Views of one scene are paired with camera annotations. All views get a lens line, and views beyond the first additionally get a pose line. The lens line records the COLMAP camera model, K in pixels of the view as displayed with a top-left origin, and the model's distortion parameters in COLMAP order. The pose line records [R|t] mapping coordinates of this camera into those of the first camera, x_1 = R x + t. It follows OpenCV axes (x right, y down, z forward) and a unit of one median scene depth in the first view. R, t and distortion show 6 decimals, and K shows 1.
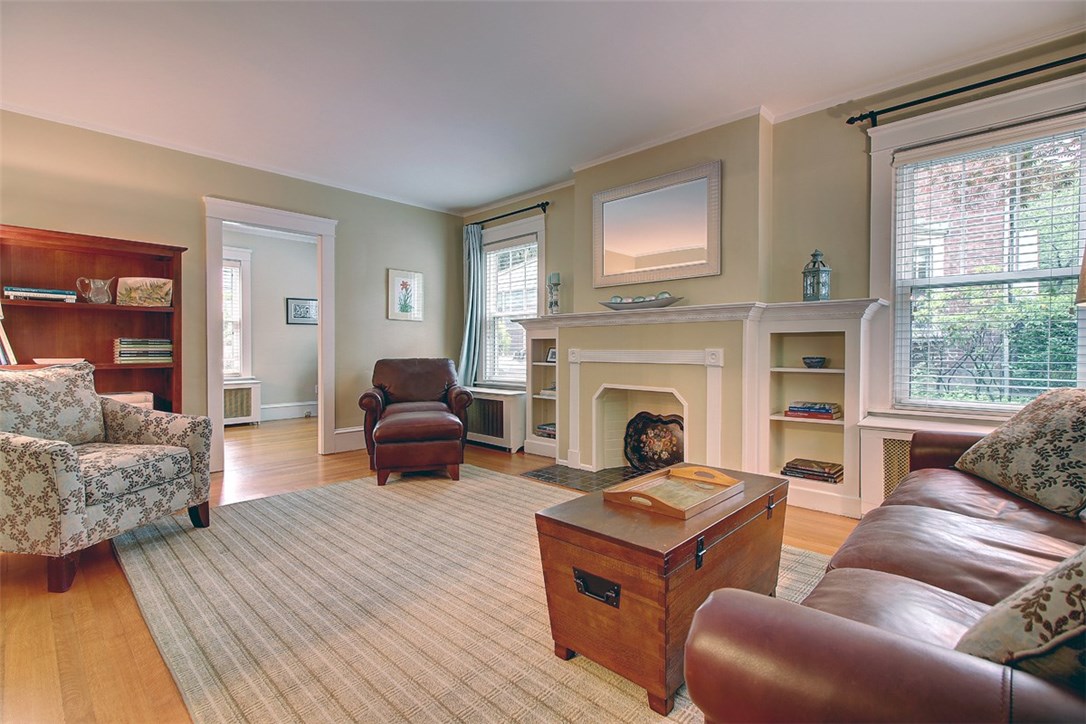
lens RADIAL K [[498.1, 0, 537.1], [0, 498.1, 355.6], [0, 0, 1]] dist [0.001334, -0.000919]
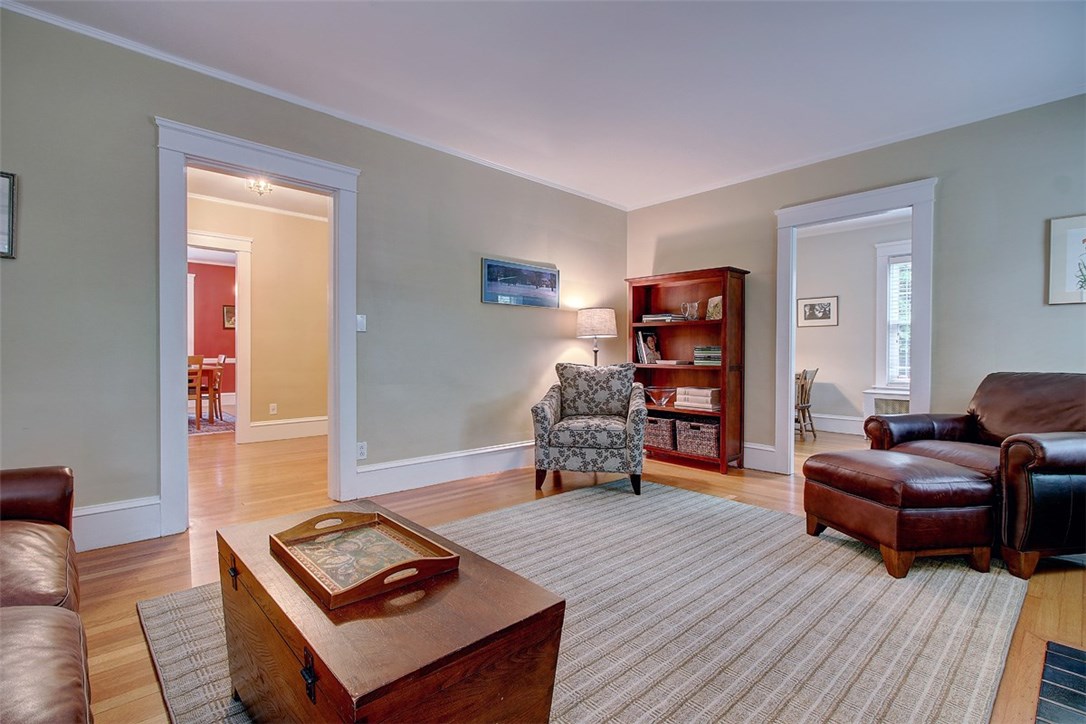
lens RADIAL K [[498.1, 0, 545.1], [0, 498.1, 357.7], [0, 0, 1]] dist [0.001334, -0.000919]
pose [[-0.051873, 0.010007, -0.998604, 0.446763], [-0.017450, 0.999788, 0.010925, -0.010098], [0.998501, 0.017992, -0.051688, 0.602584]]
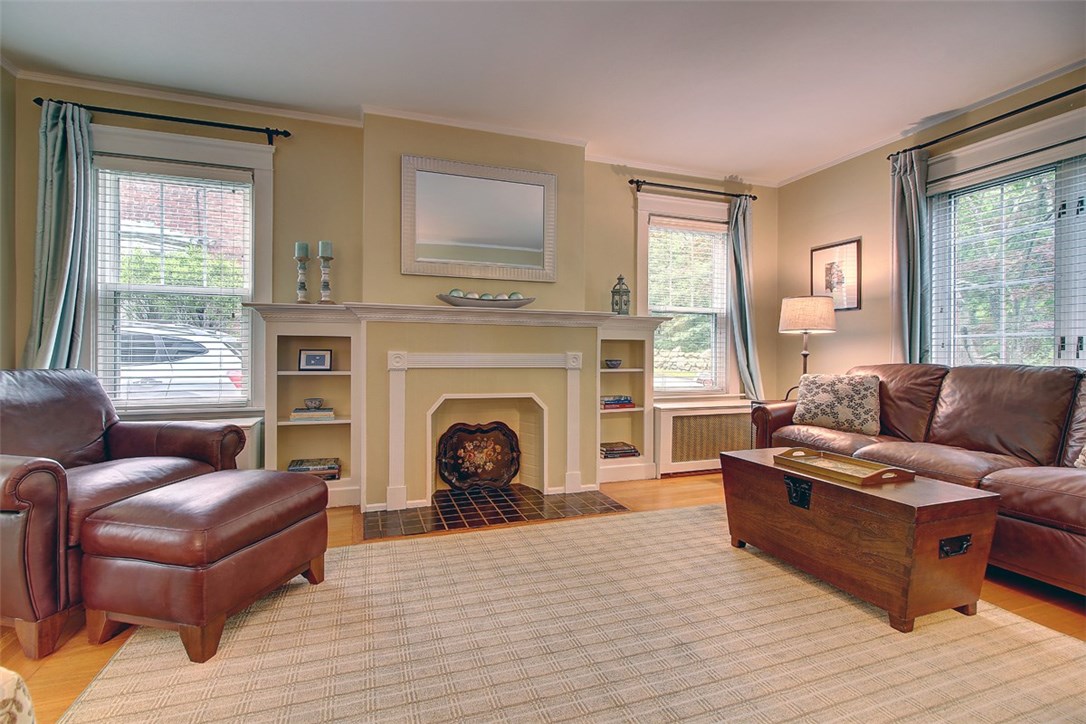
lens RADIAL K [[498.1, 0, 536.8], [0, 498.1, 354.3], [0, 0, 1]] dist [0.001334, -0.000919]
pose [[0.451170, 0.001778, 0.892436, -0.552036], [0.005329, 0.999975, -0.004686, -0.004771], [-0.892422, 0.006870, 0.451149, 0.517099]]
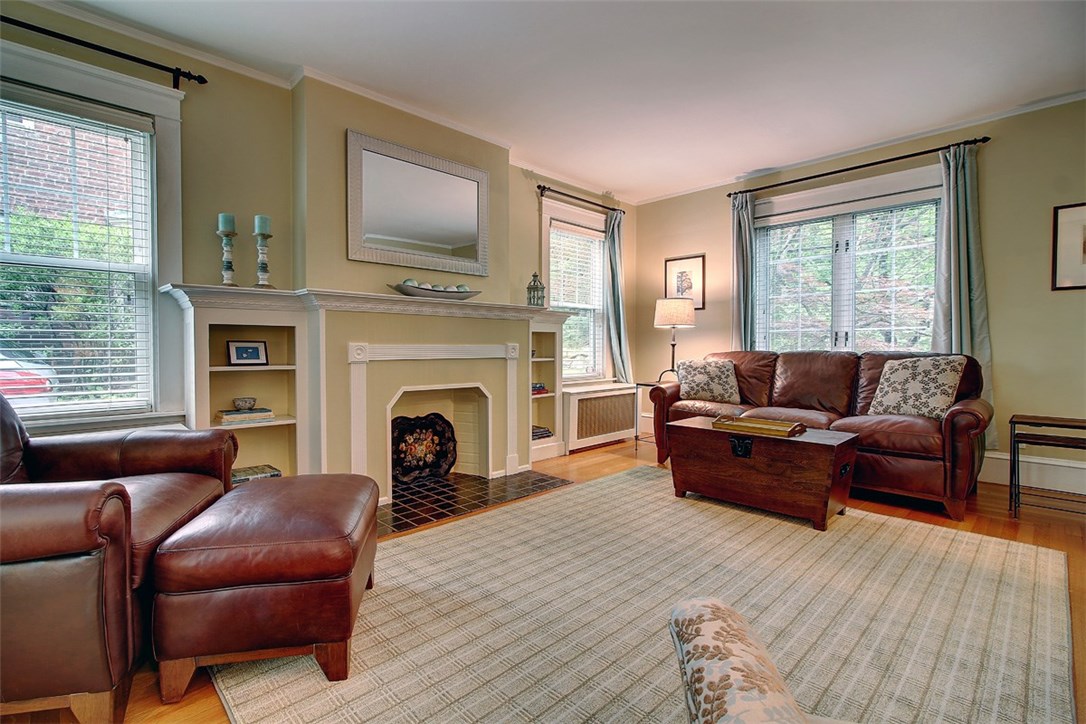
lens RADIAL K [[498.1, 0, 536.3], [0, 498.1, 353.8], [0, 0, 1]] dist [0.001334, -0.000919]
pose [[0.035627, -0.016187, 0.999234, -0.681898], [0.011146, 0.999813, 0.015799, -0.006589], [-0.999303, 0.010575, 0.035800, 0.792505]]
